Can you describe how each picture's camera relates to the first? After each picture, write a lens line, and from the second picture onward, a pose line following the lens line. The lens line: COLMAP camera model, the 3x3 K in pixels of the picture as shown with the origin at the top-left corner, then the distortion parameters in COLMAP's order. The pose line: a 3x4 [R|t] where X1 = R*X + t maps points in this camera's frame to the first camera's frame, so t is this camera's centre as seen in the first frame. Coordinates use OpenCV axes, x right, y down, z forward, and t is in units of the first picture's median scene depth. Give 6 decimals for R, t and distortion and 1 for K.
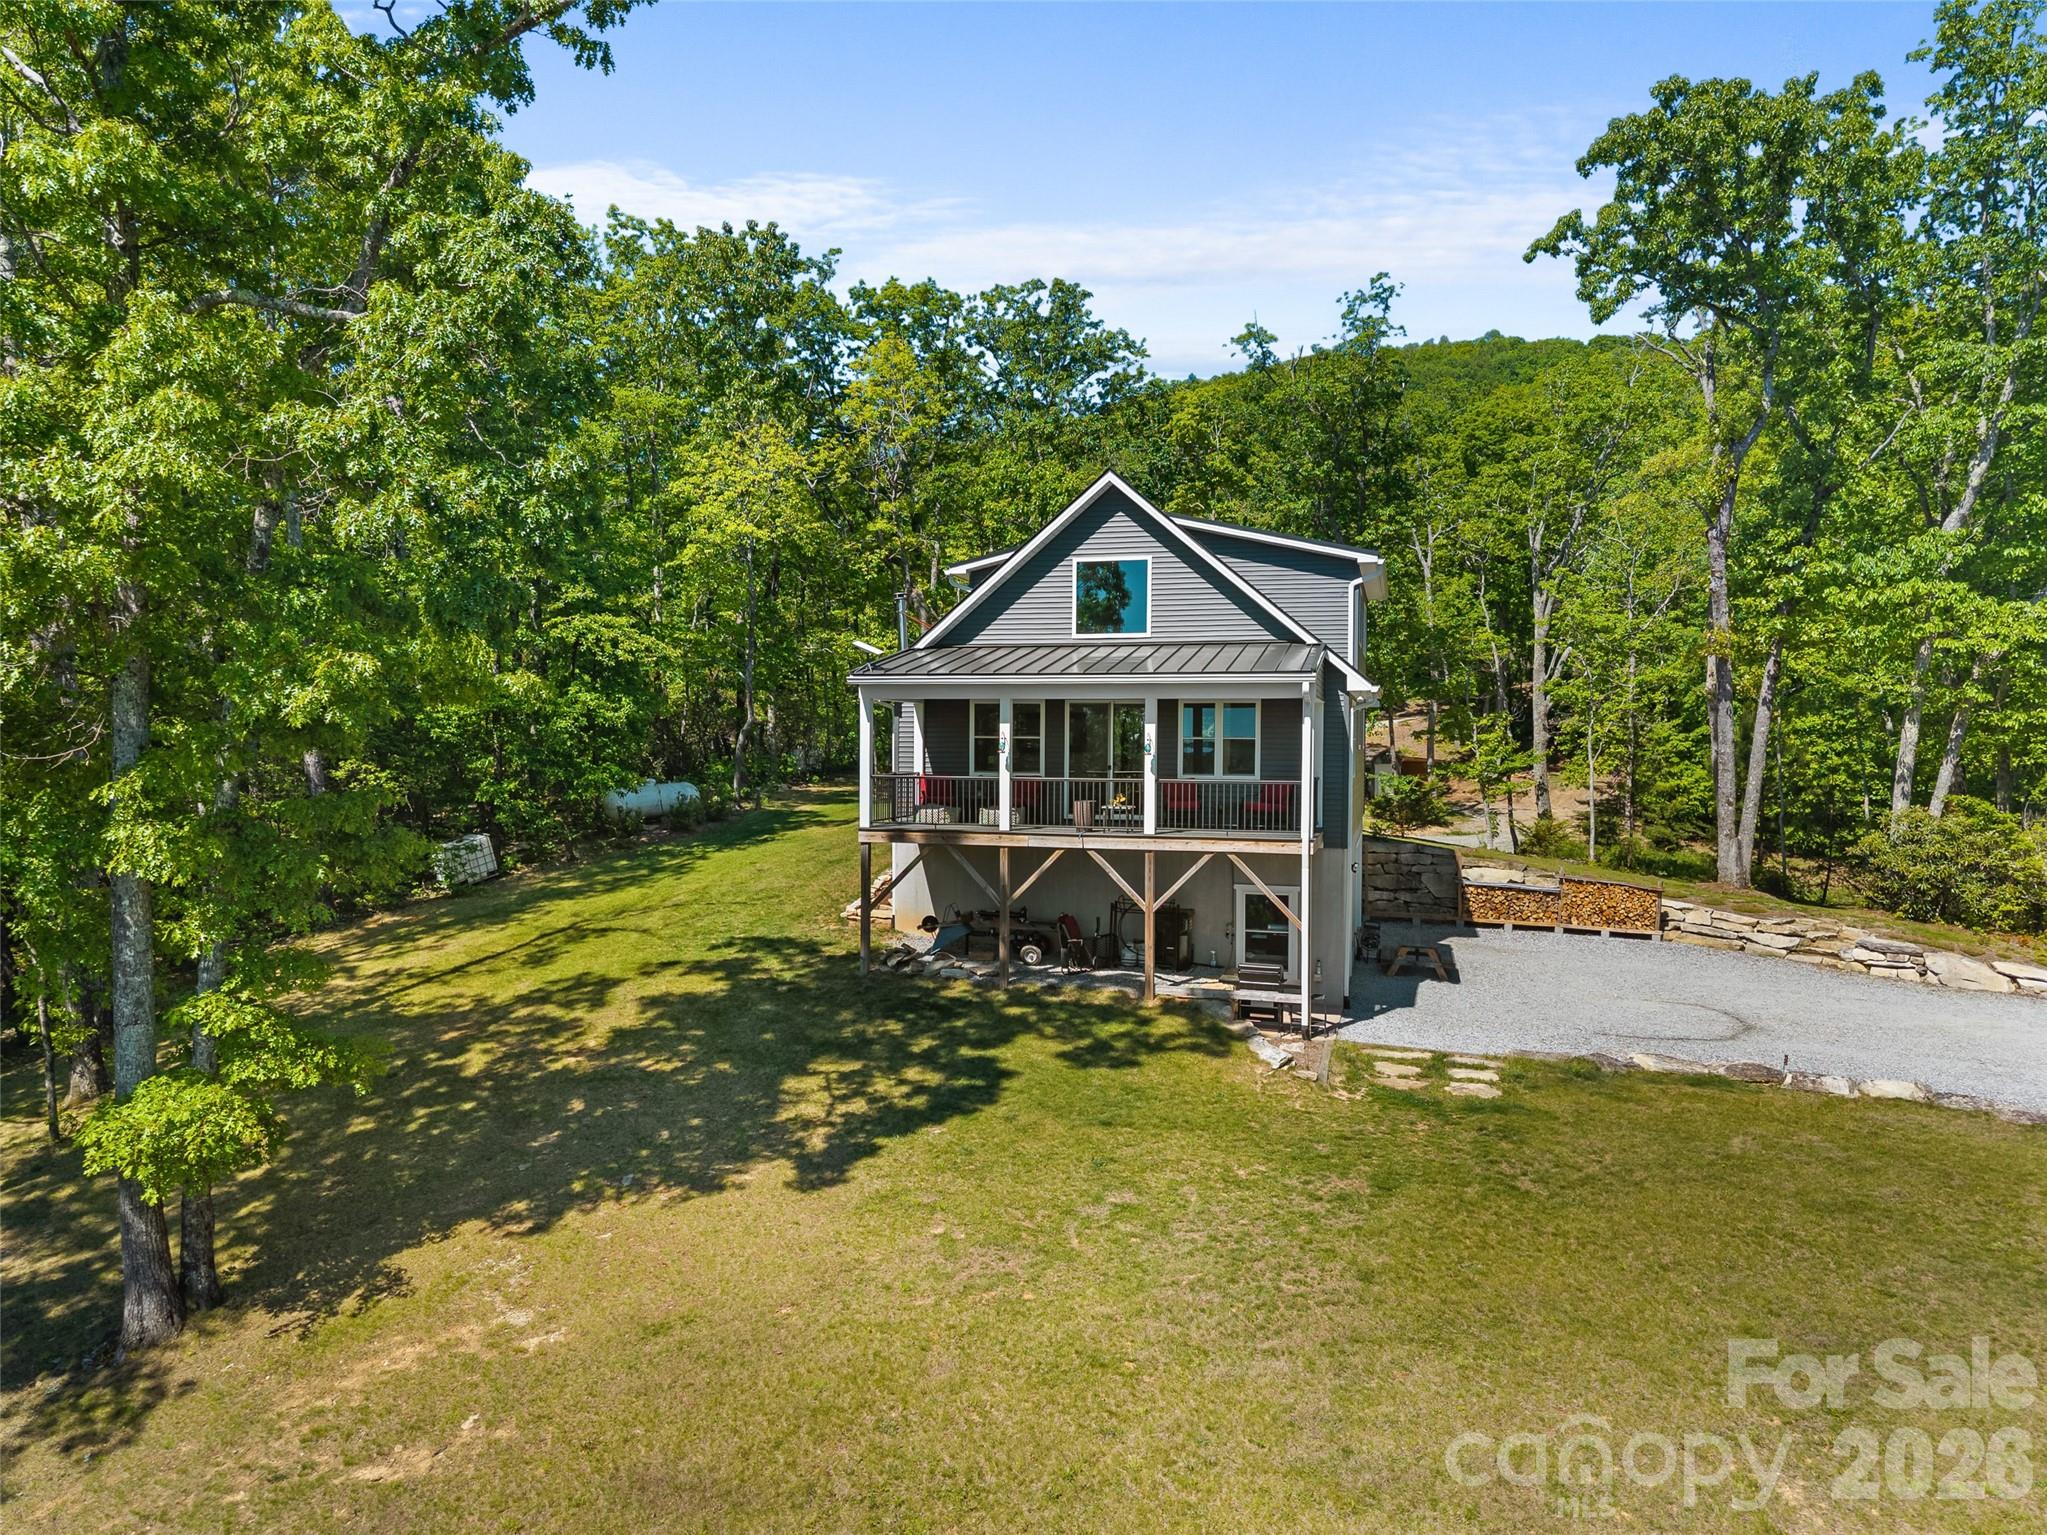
lens RADIAL K [[1413.0, 0, 1053.3], [0, 1413.0, 766.5], [0, 0, 1]] dist [0.027894, -0.001824]
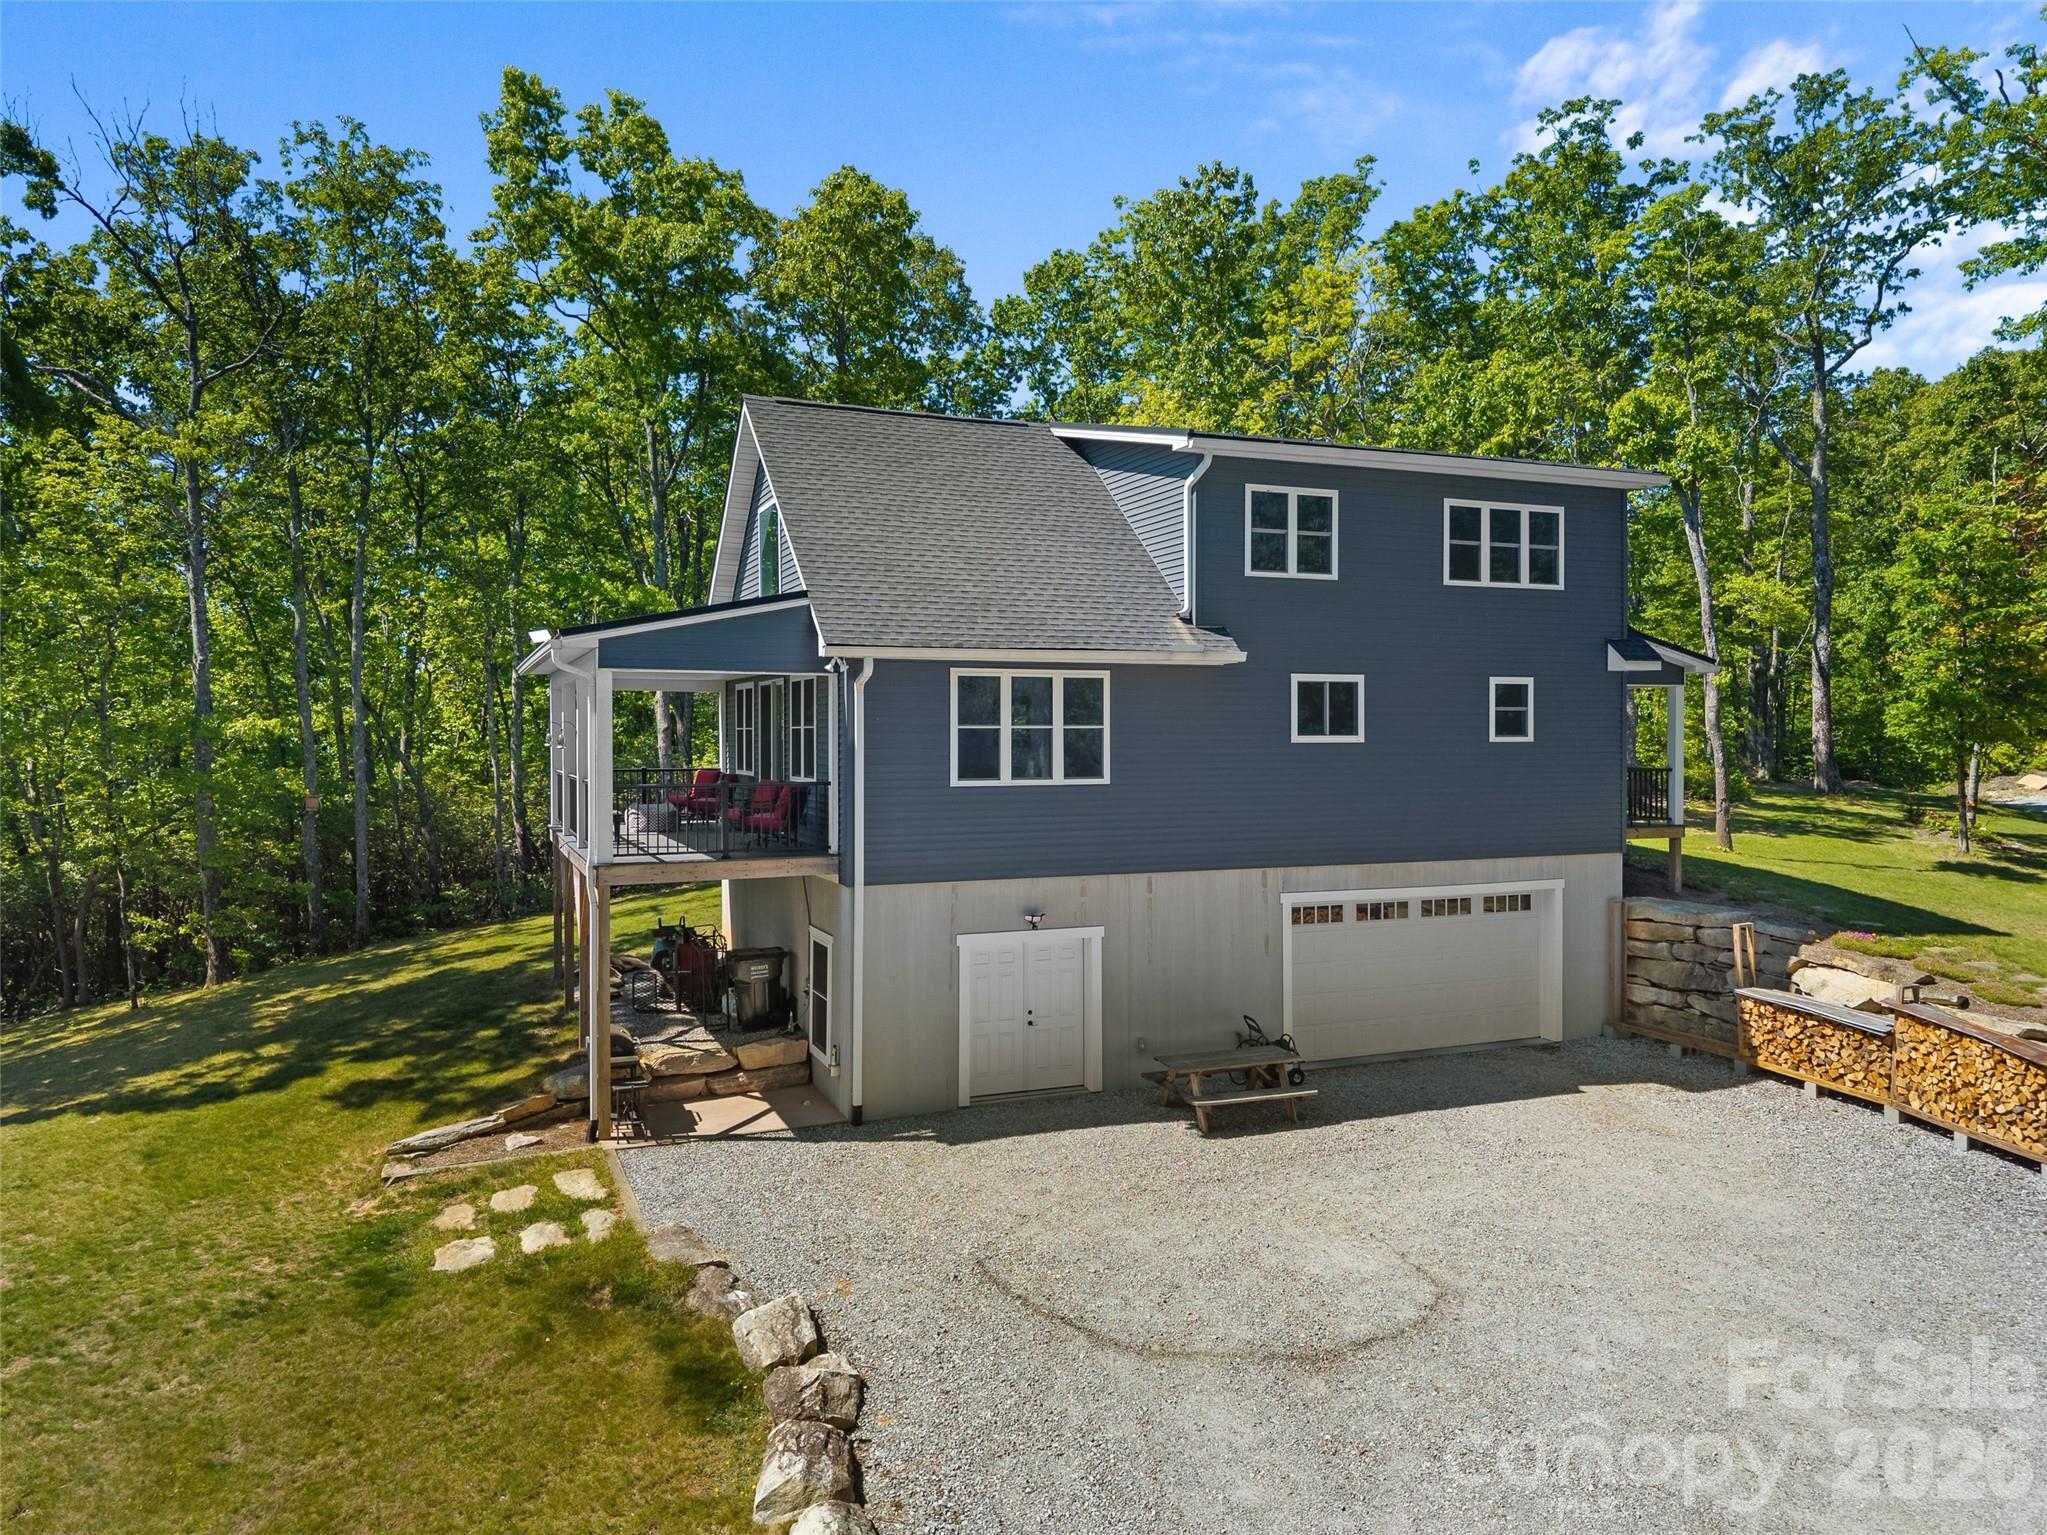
lens RADIAL K [[1413.0, 0, 1053.3], [0, 1413.0, 766.5], [0, 0, 1]] dist [0.027894, -0.001824]
pose [[0.603707, 0.010223, -0.797141, 0.730572], [-0.011118, 0.999928, 0.004404, -0.003750], [0.797129, 0.006204, 0.603778, 0.602574]]
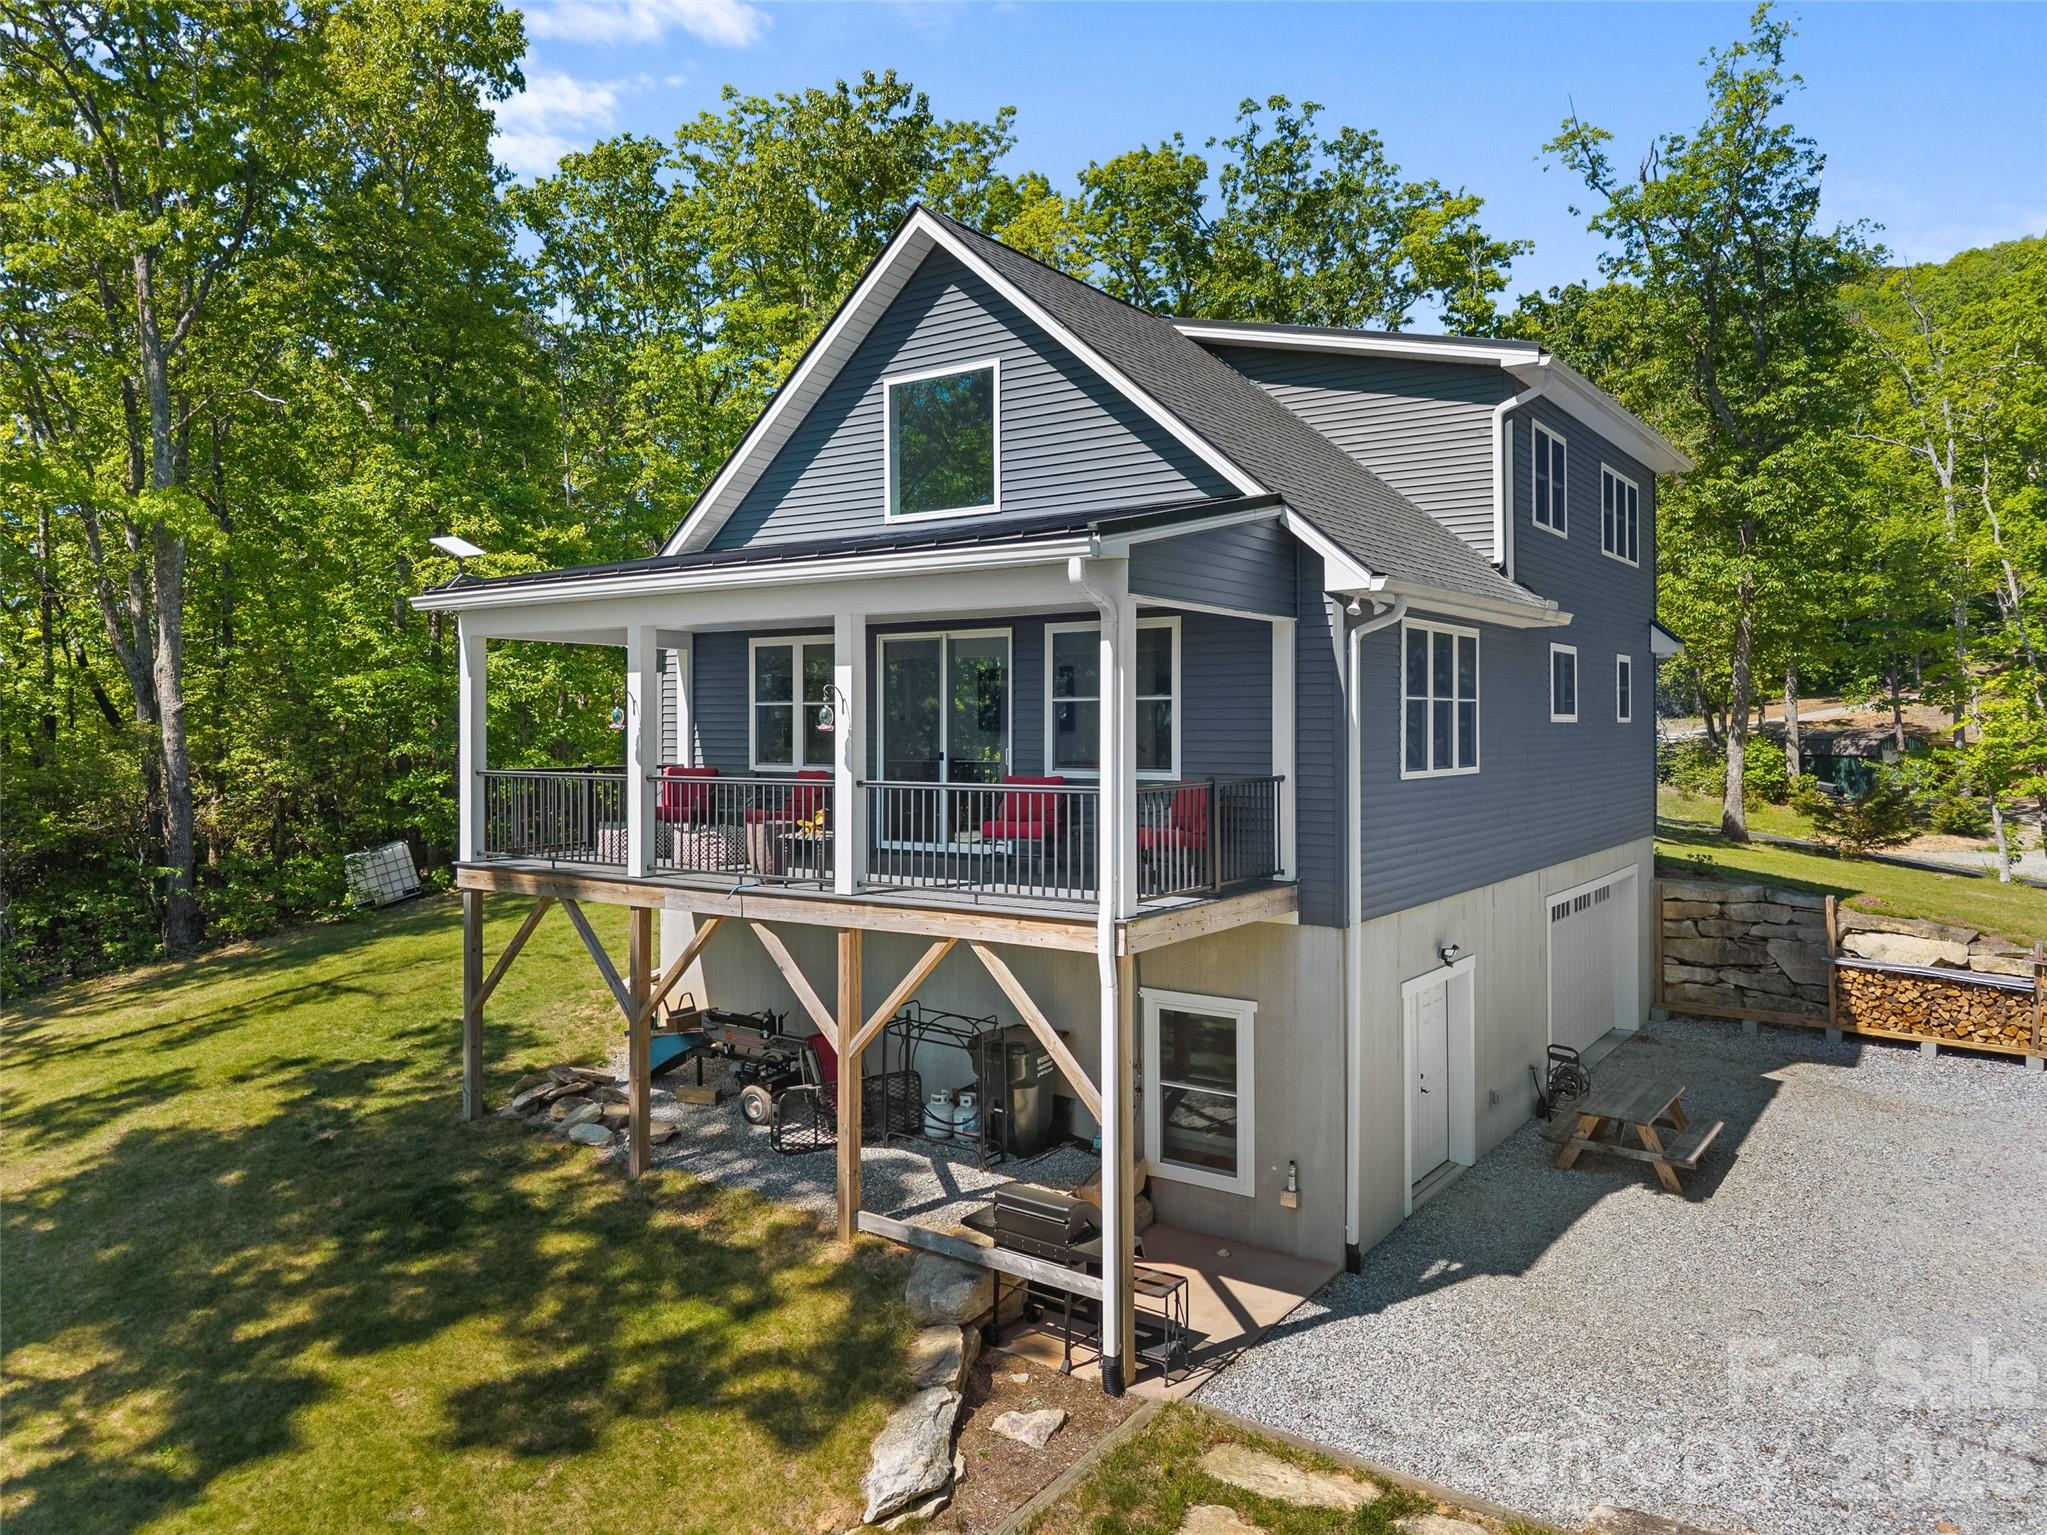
lens RADIAL K [[1425.5, 0, 1035.5], [0, 1425.5, 715.7], [0, 0, 1]] dist [0.000104, -0.000411]
pose [[0.935249, -0.011216, -0.353812, 0.251887], [0.001347, 0.999603, -0.028126, 0.000723], [0.353987, 0.025828, 0.934894, 0.469379]]
